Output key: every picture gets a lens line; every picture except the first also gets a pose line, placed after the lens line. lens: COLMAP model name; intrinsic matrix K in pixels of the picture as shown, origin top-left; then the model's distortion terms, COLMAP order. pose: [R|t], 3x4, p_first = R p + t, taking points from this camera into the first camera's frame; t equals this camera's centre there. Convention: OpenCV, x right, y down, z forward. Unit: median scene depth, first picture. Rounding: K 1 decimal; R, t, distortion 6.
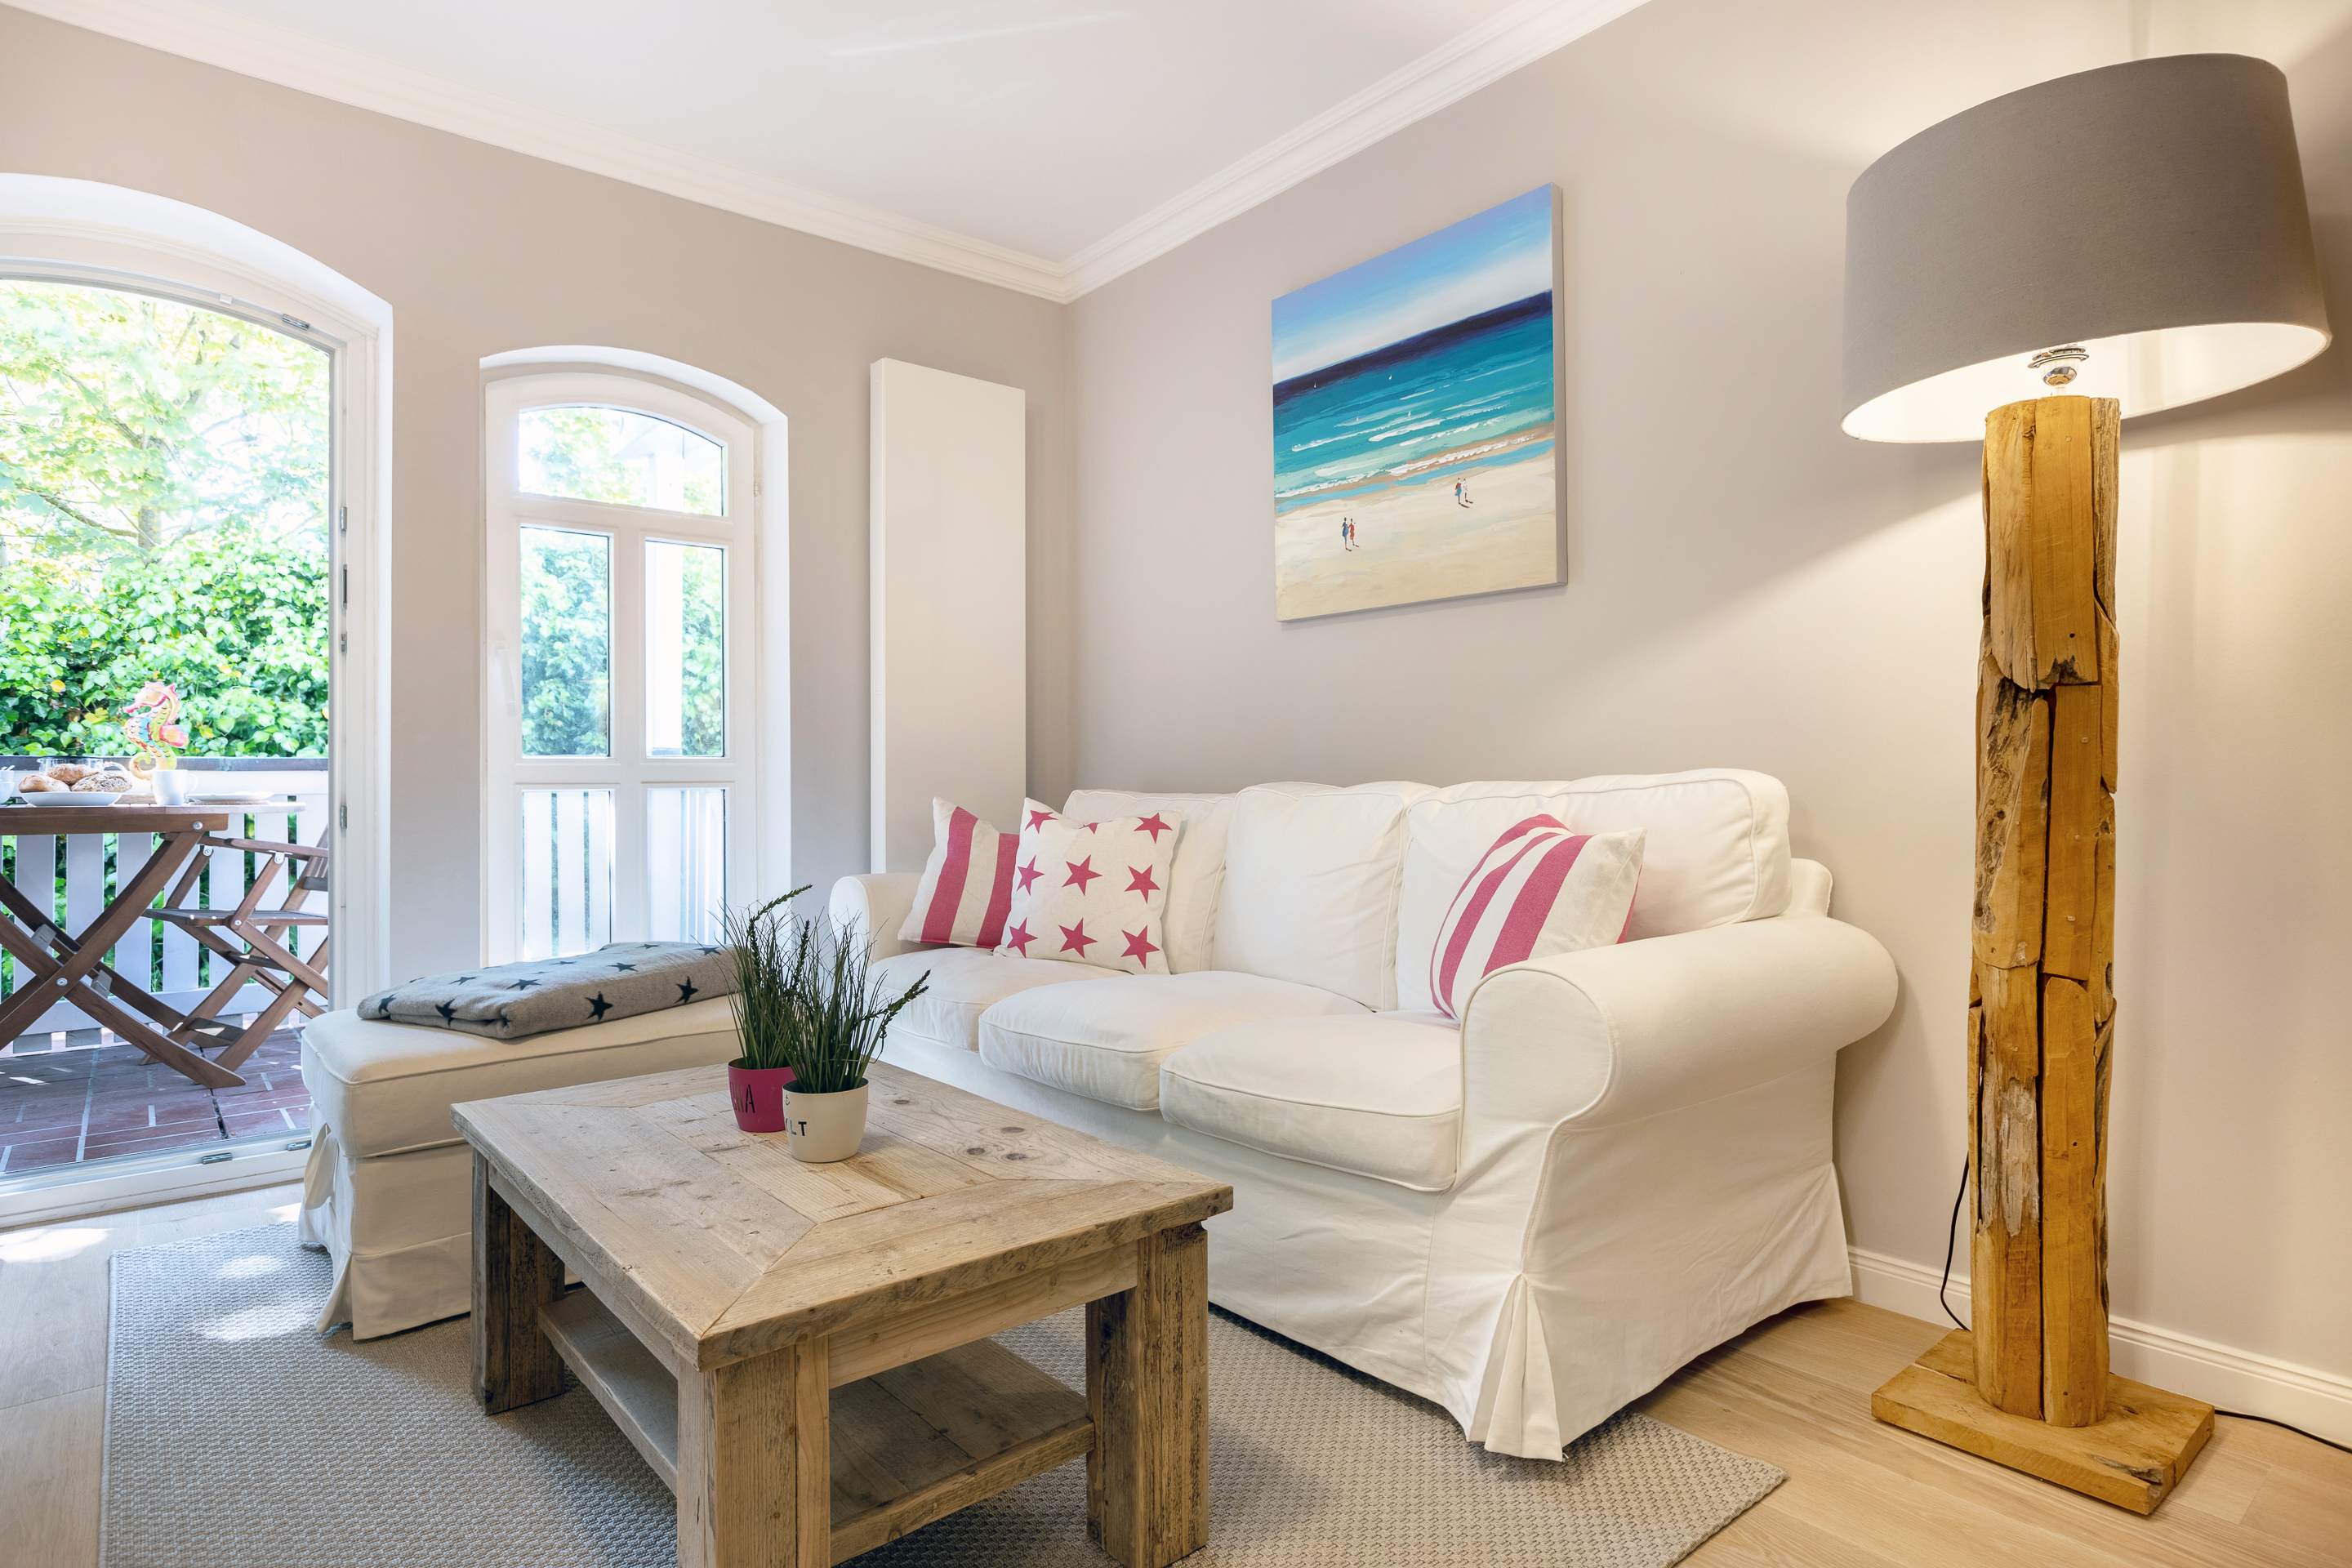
lens RADIAL K [[1261.2, 0, 1113.9], [0, 1261.2, 777.6], [0, 0, 1]] dist [-0.000374, 0.000411]
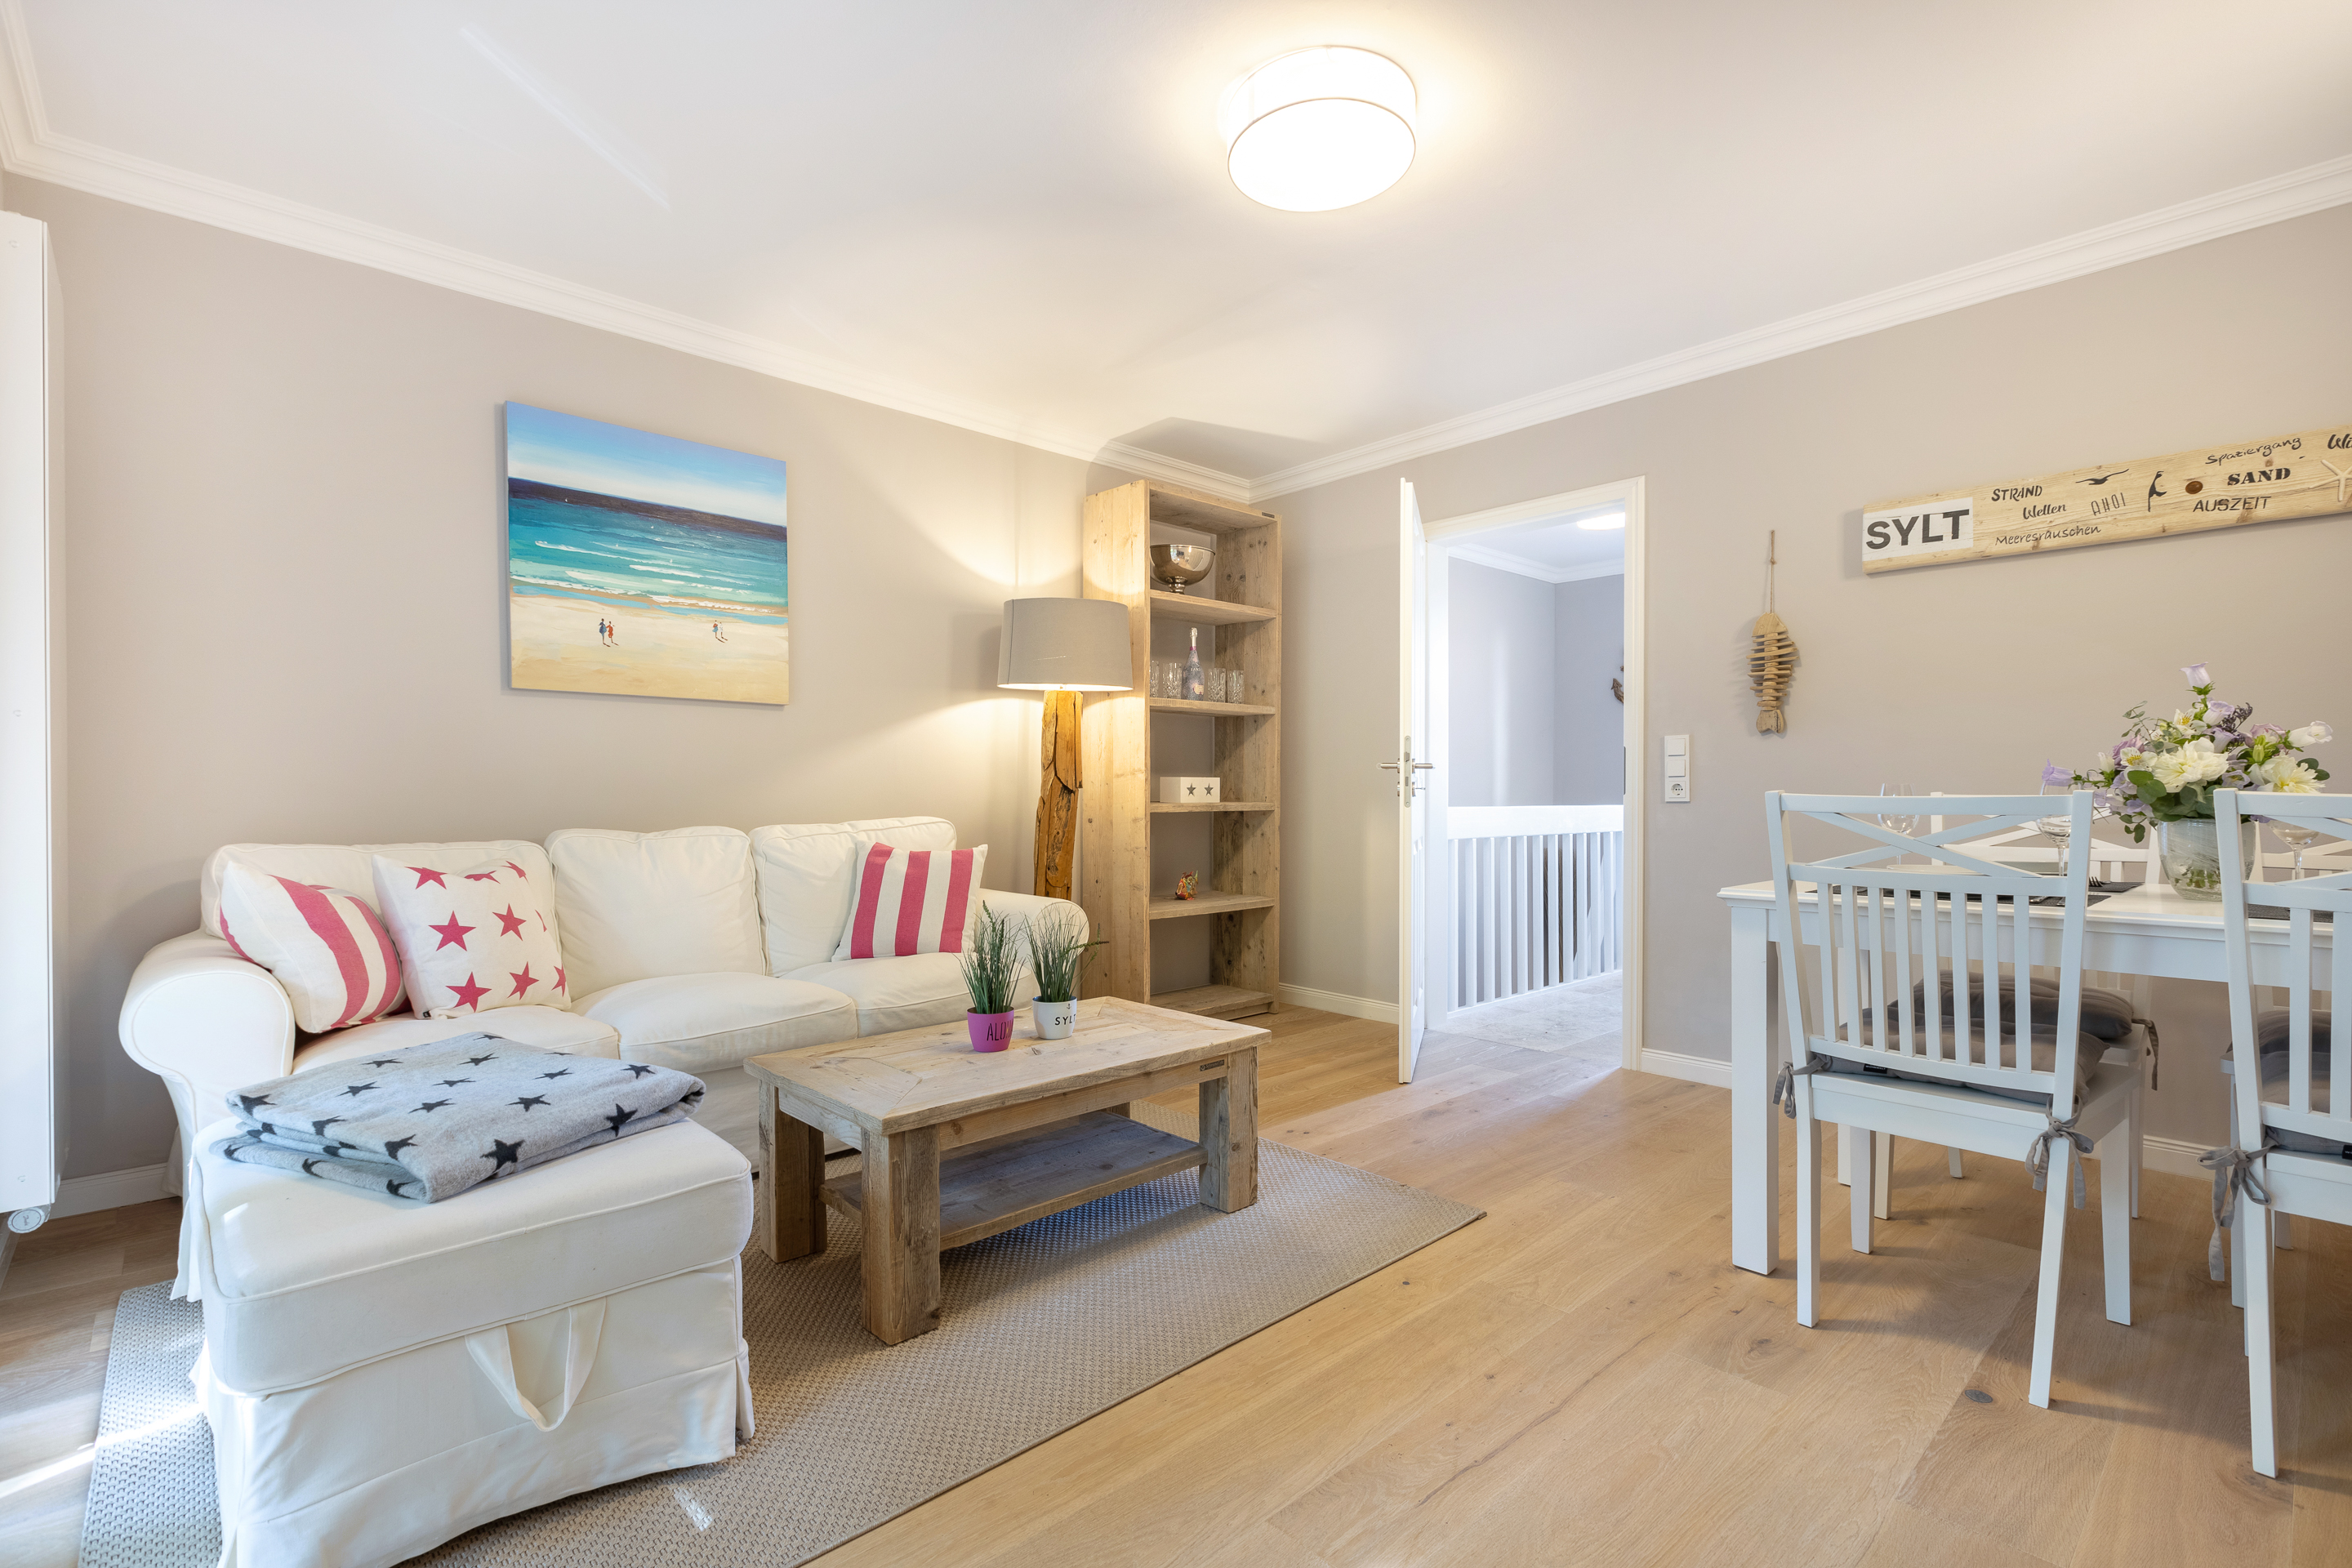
lens RADIAL K [[1092.8, 0, 1264.2], [0, 1092.8, 819.1], [0, 0, 1]] dist [0.001412, -0.000112]
pose [[-0.142482, -0.022204, 0.989548, -1.033402], [-0.004441, 0.999753, 0.021794, -0.032230], [-0.989787, -0.001289, -0.142545, 0.512398]]
